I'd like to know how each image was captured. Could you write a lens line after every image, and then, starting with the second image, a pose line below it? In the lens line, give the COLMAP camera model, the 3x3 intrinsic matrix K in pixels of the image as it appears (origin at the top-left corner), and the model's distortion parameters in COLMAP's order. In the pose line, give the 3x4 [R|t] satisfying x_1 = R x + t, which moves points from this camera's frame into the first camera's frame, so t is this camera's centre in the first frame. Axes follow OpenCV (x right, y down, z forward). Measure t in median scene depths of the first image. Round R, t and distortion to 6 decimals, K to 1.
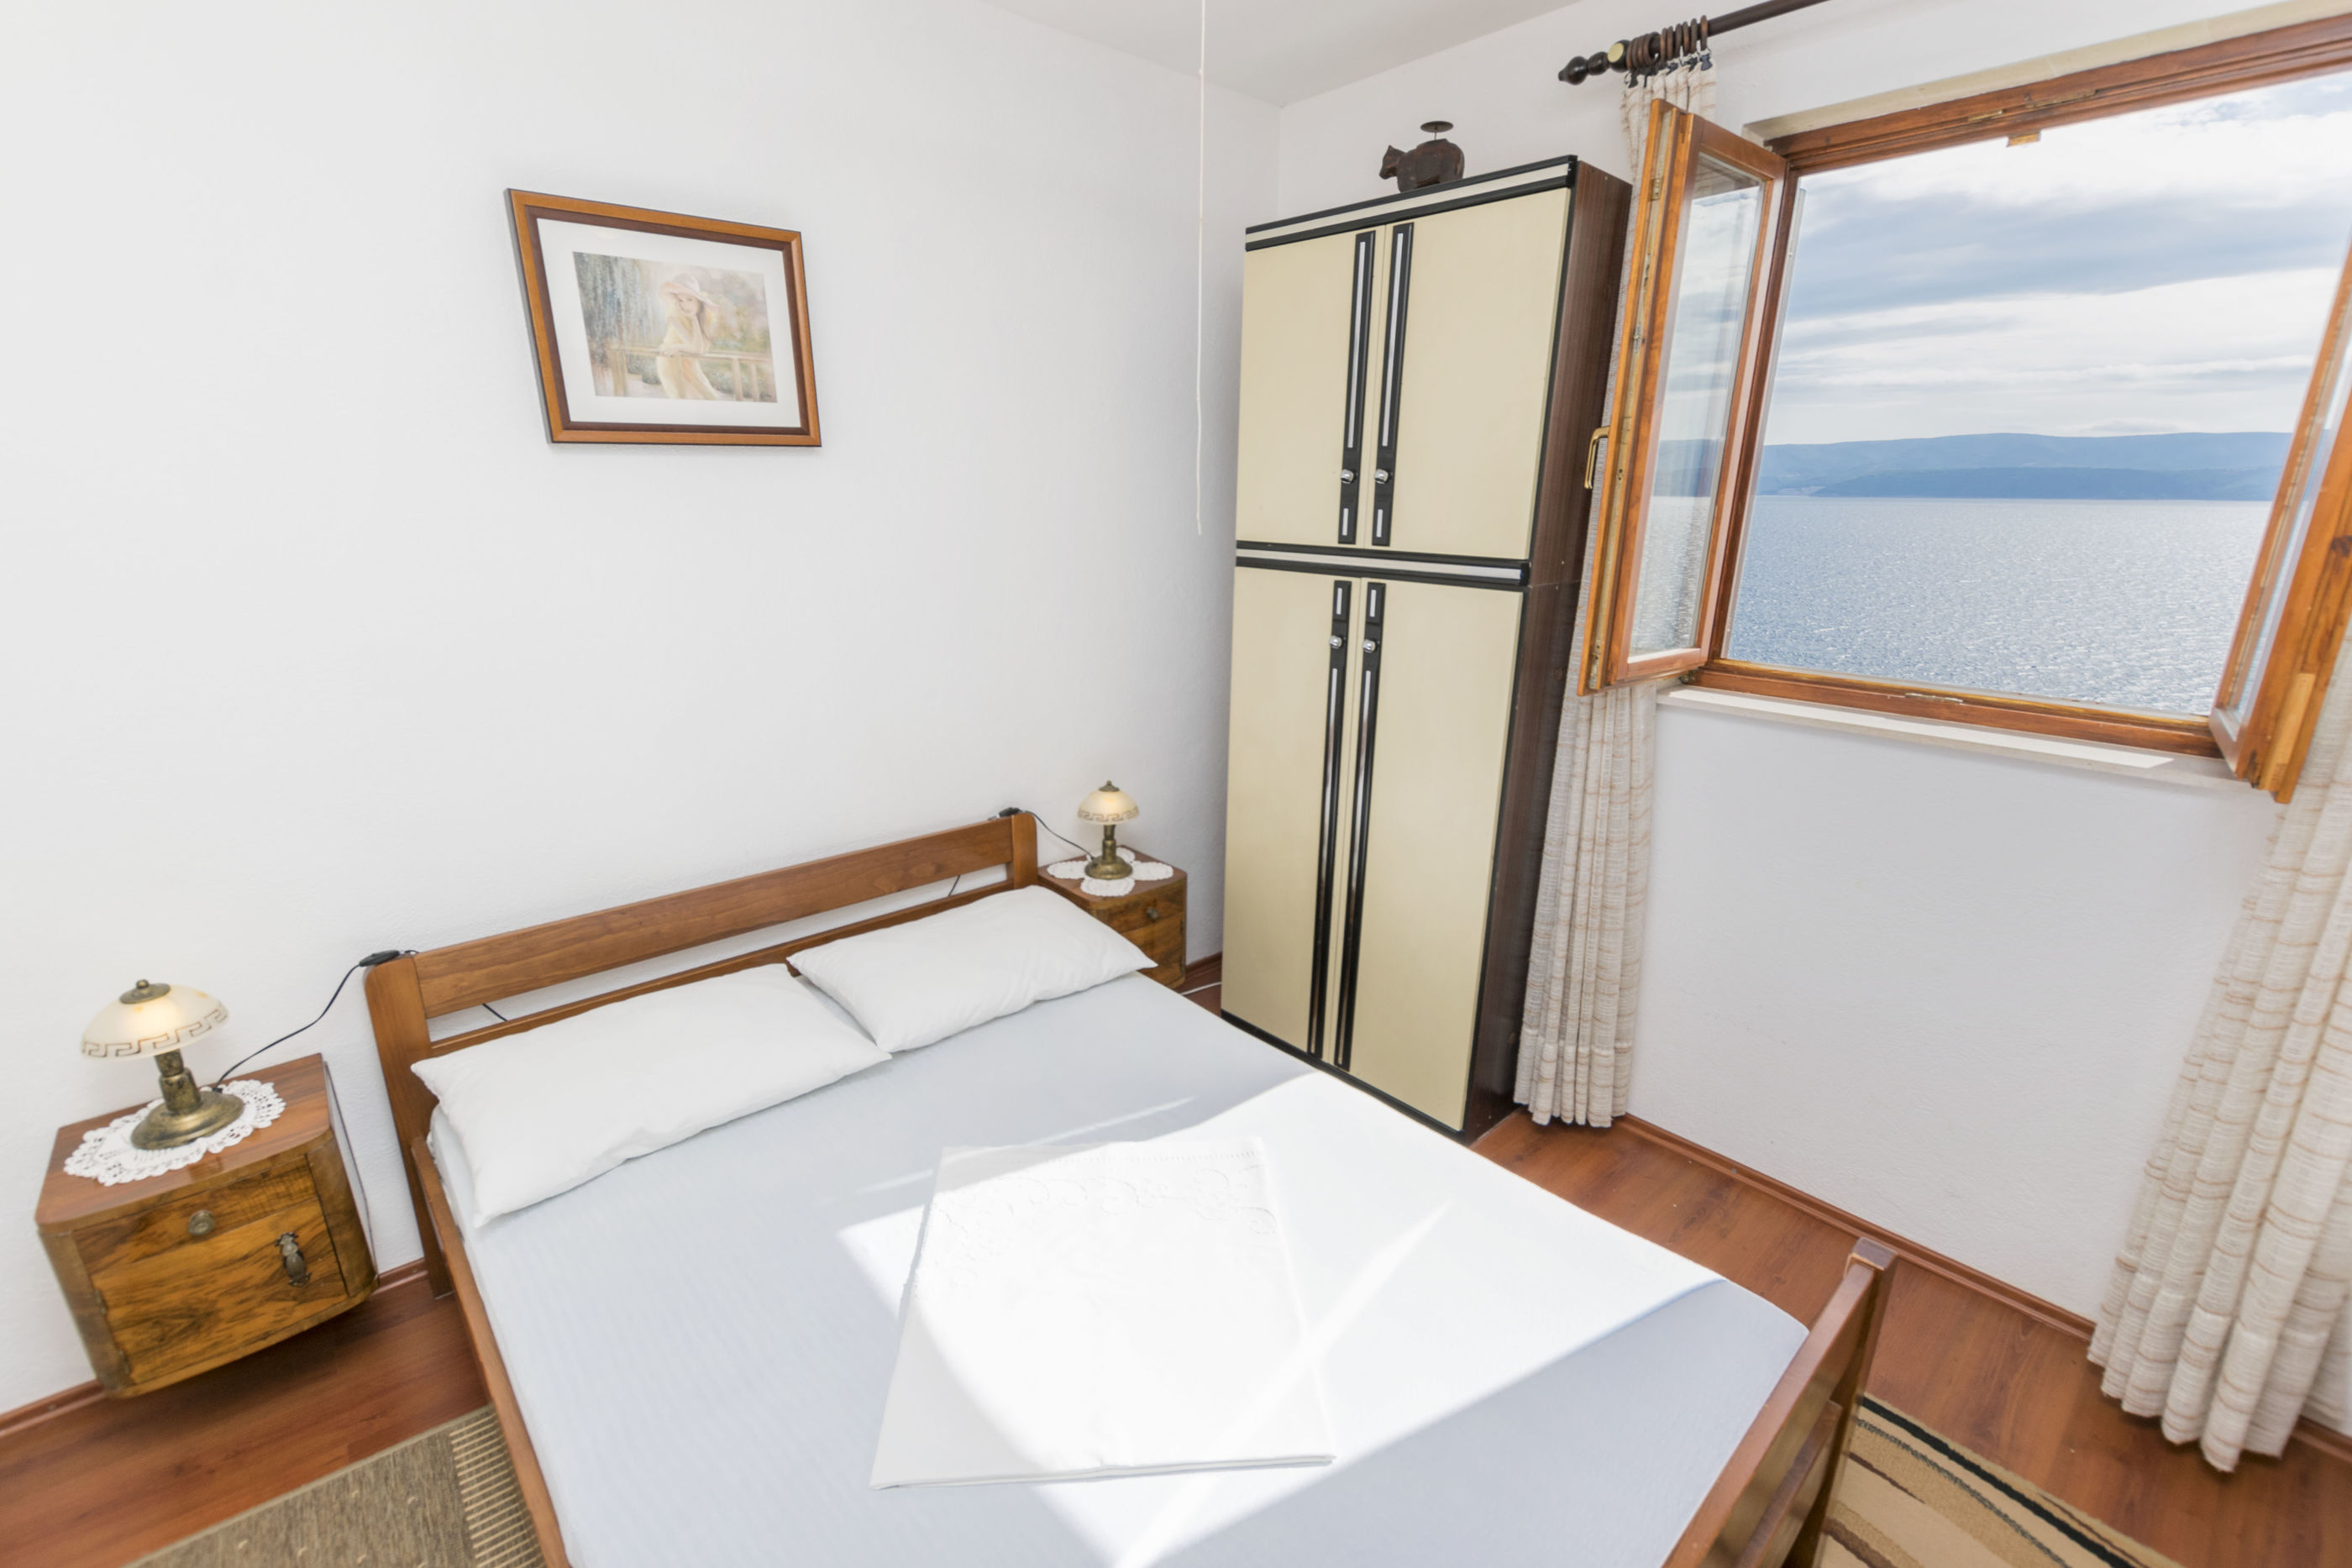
lens RADIAL K [[1062.0, 0, 1176.0], [0, 1062.0, 784.0], [0, 0, 1]] dist [-0.002878, -0.000136]
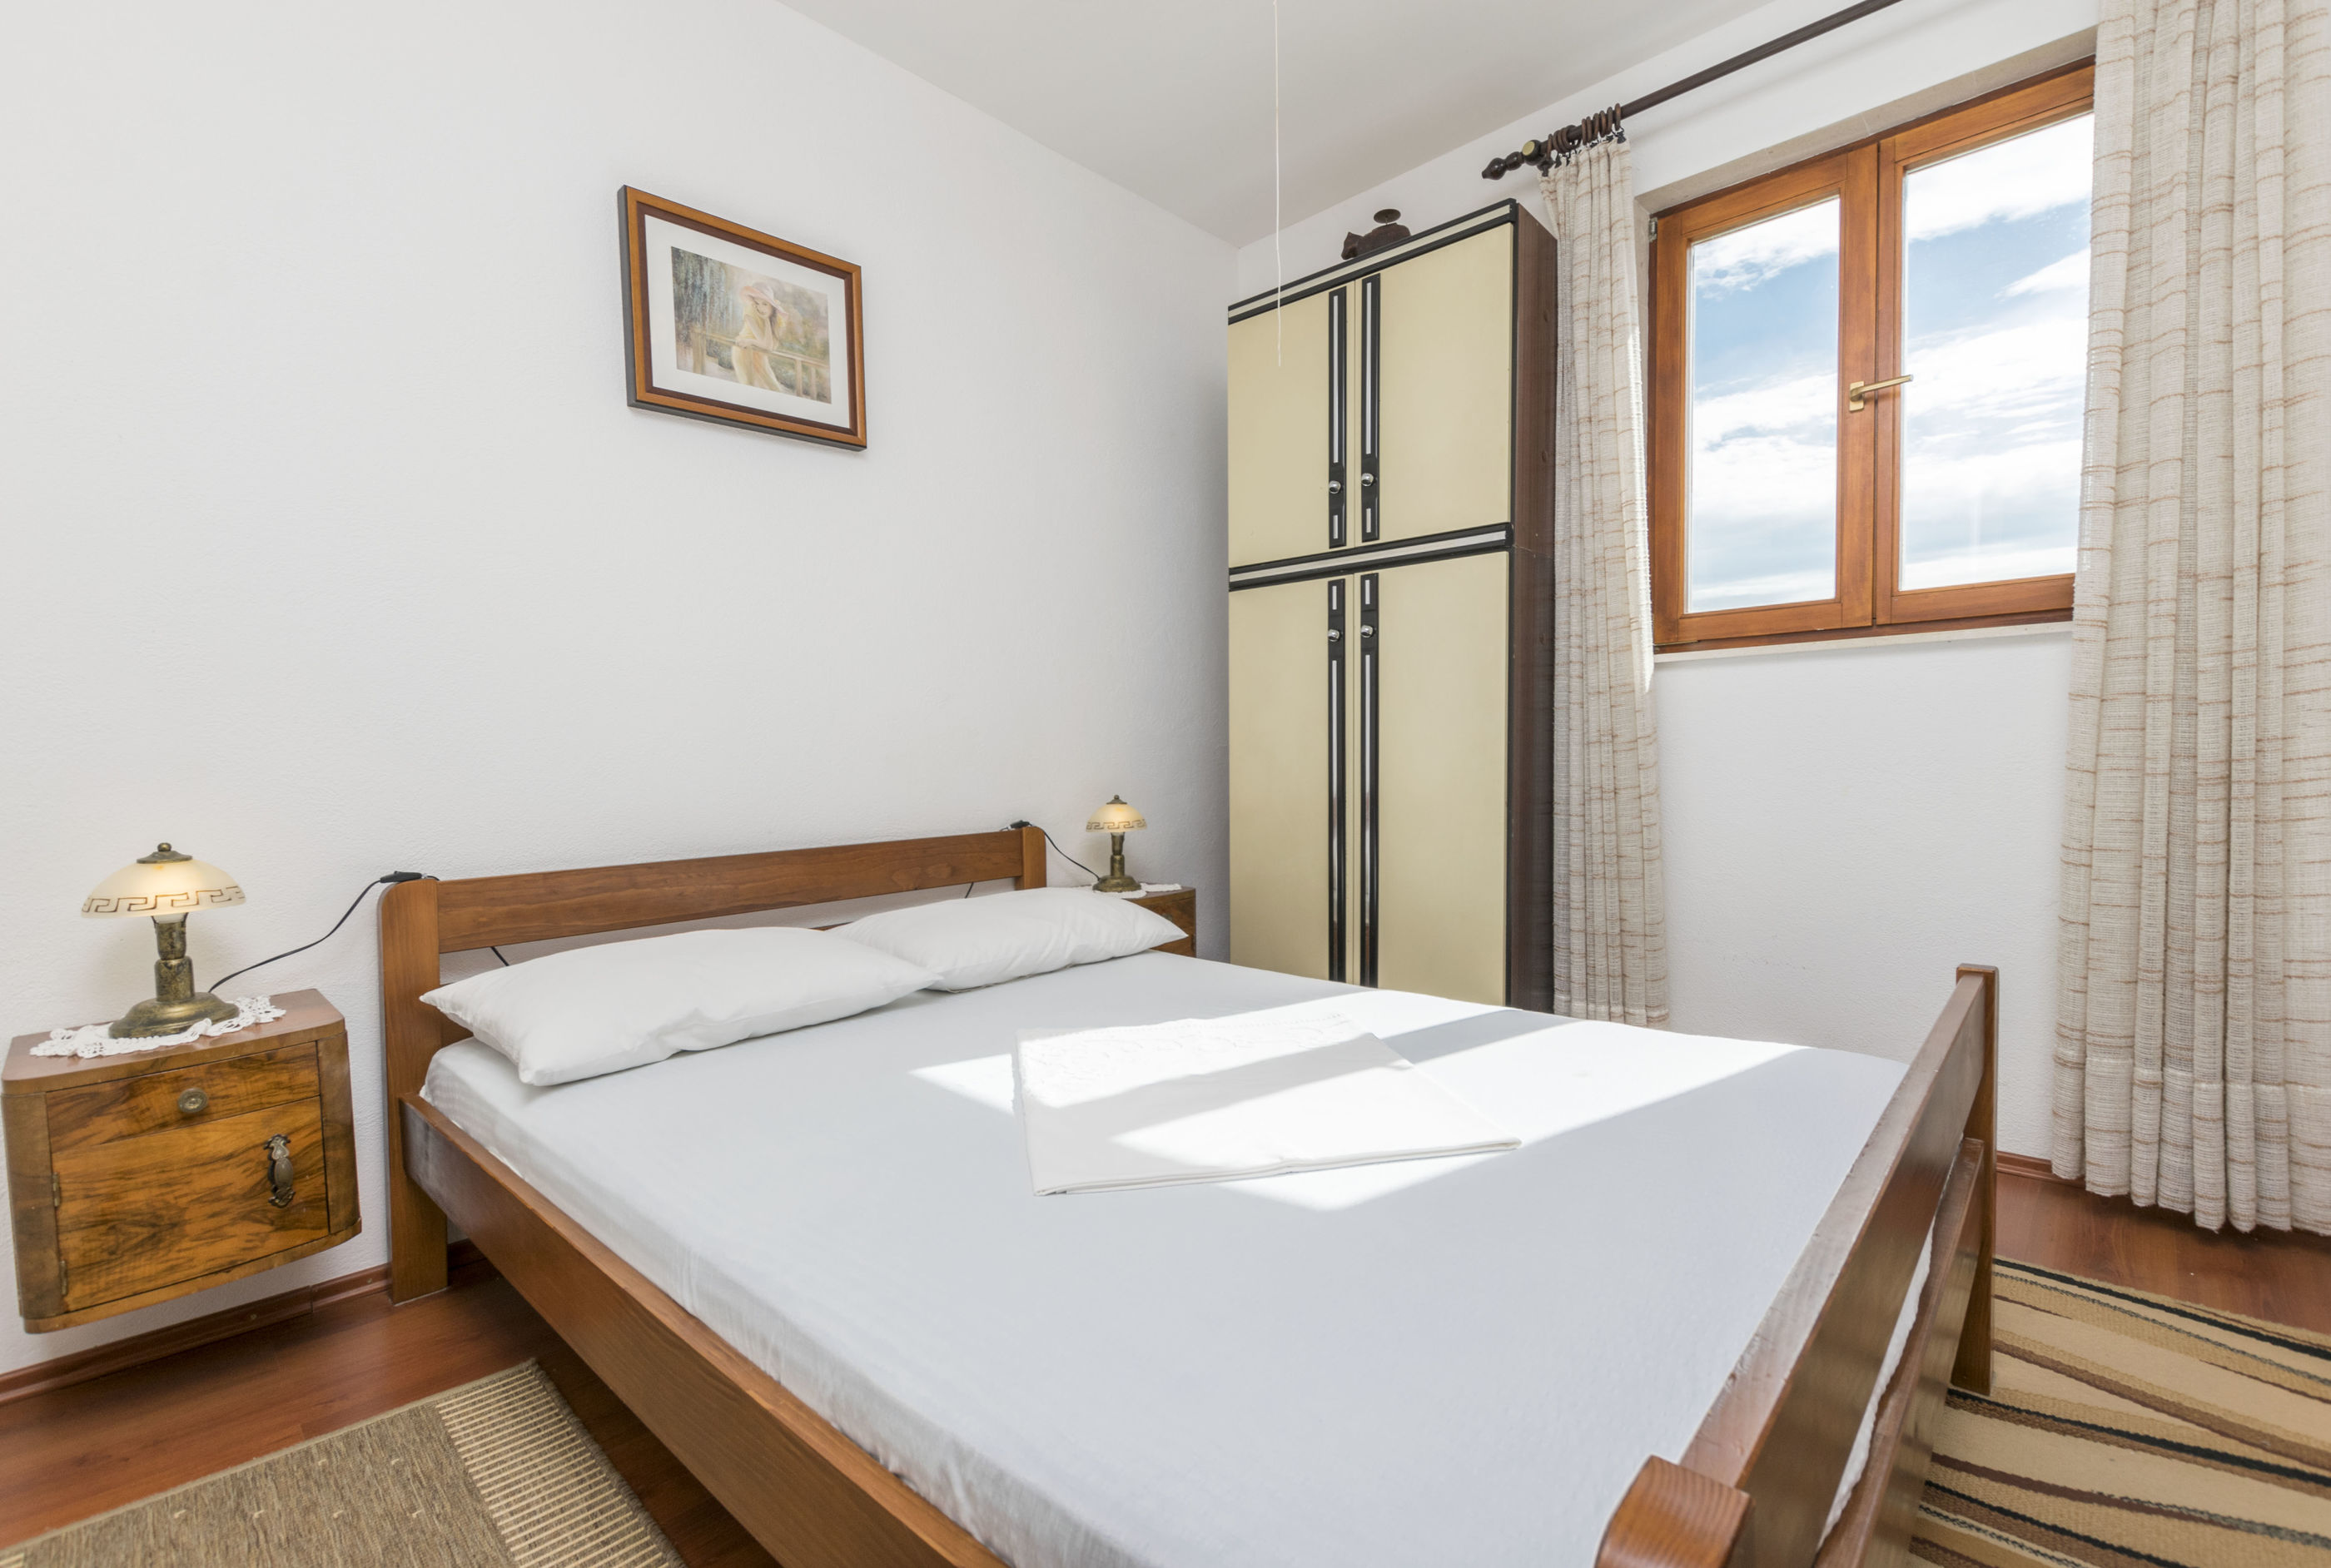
lens RADIAL K [[1053.8, 0, 1162.8], [0, 1053.8, 776.2], [0, 0, 1]] dist [-0.000328, -0.000635]
pose [[0.995452, -0.025243, 0.091863, -0.152163], [0.047947, 0.965984, -0.254119, 0.328267], [-0.082324, 0.257368, 0.962800, 0.018334]]
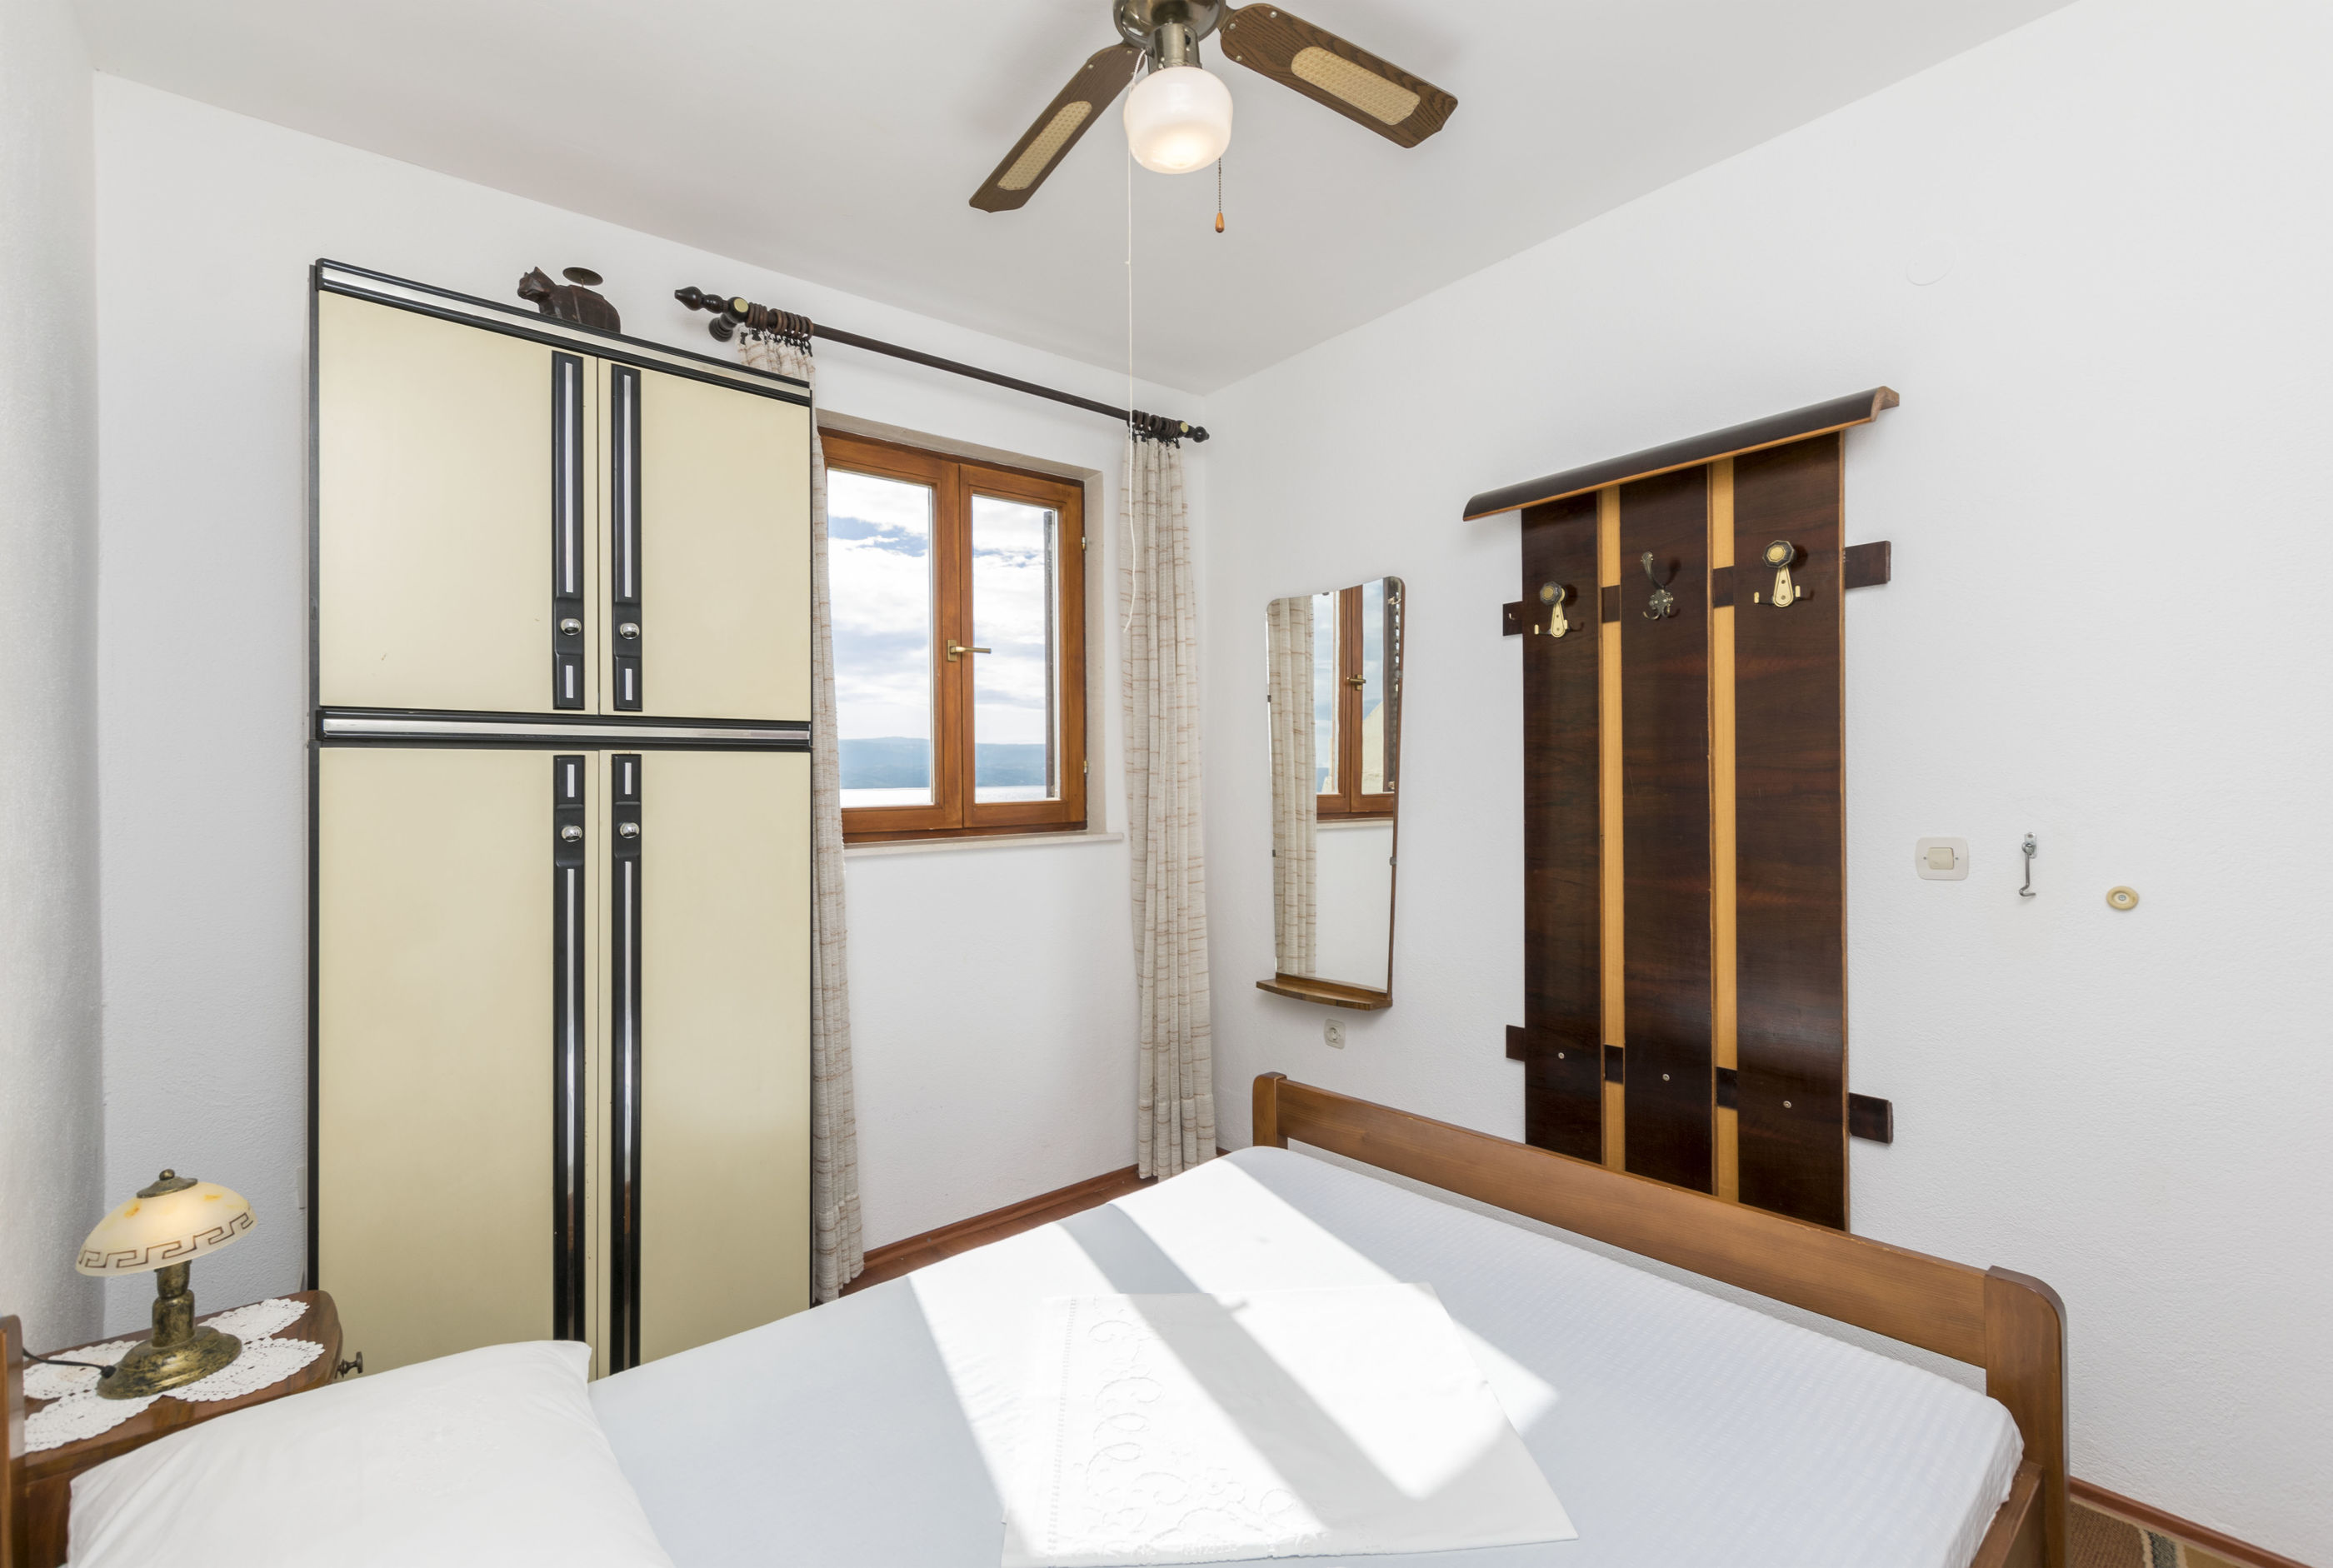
lens RADIAL K [[1054.8, 0, 1163.8], [0, 1054.8, 776.2], [0, 0, 1]] dist [-0.000328, -0.000635]
pose [[-0.001436, 0.001438, 0.999998, -0.742367], [0.293506, 0.955957, -0.000953, -0.056231], [-0.955956, 0.293504, -0.001795, 0.701612]]
